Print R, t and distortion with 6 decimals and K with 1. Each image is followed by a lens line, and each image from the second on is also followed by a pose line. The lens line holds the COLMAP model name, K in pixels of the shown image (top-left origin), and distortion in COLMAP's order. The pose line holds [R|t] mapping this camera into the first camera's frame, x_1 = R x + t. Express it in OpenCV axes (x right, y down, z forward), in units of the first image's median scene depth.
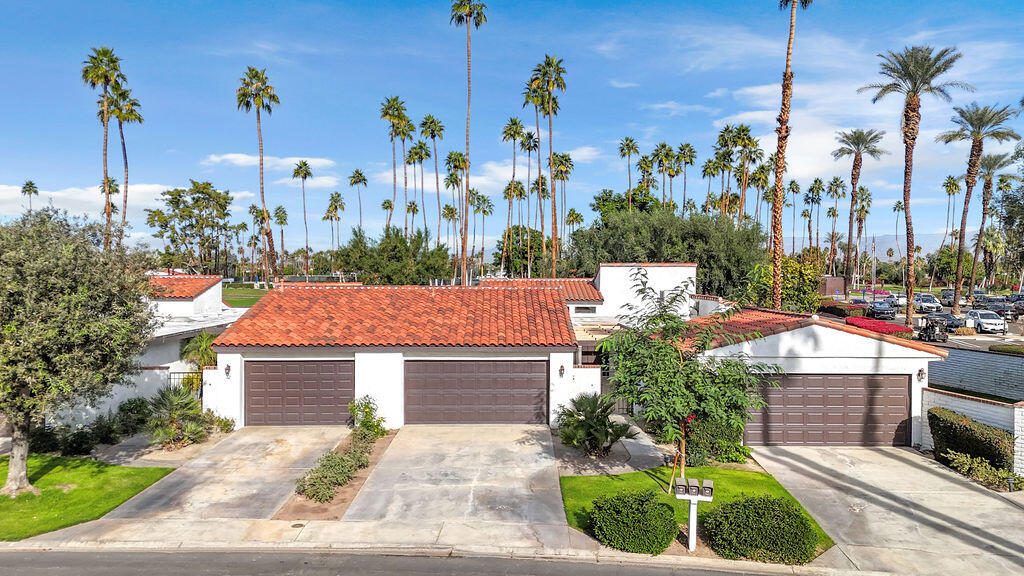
lens RADIAL K [[744.9, 0, 512.0], [0, 744.9, 288.0], [0, 0, 1]] dist [0.057134, -0.002592]
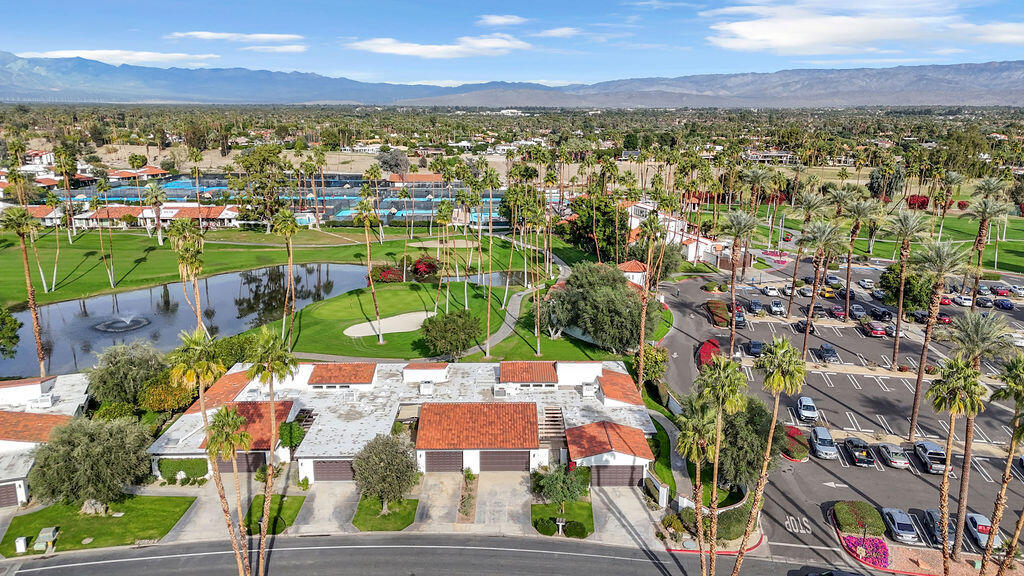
lens RADIAL K [[744.9, 0, 512.0], [0, 744.9, 288.0], [0, 0, 1]] dist [0.057134, -0.002592]
pose [[0.999973, 0.006678, 0.003025, -0.036532], [-0.007184, 0.974993, 0.222118, -1.294415], [-0.001466, -0.222134, 0.975015, -1.870655]]
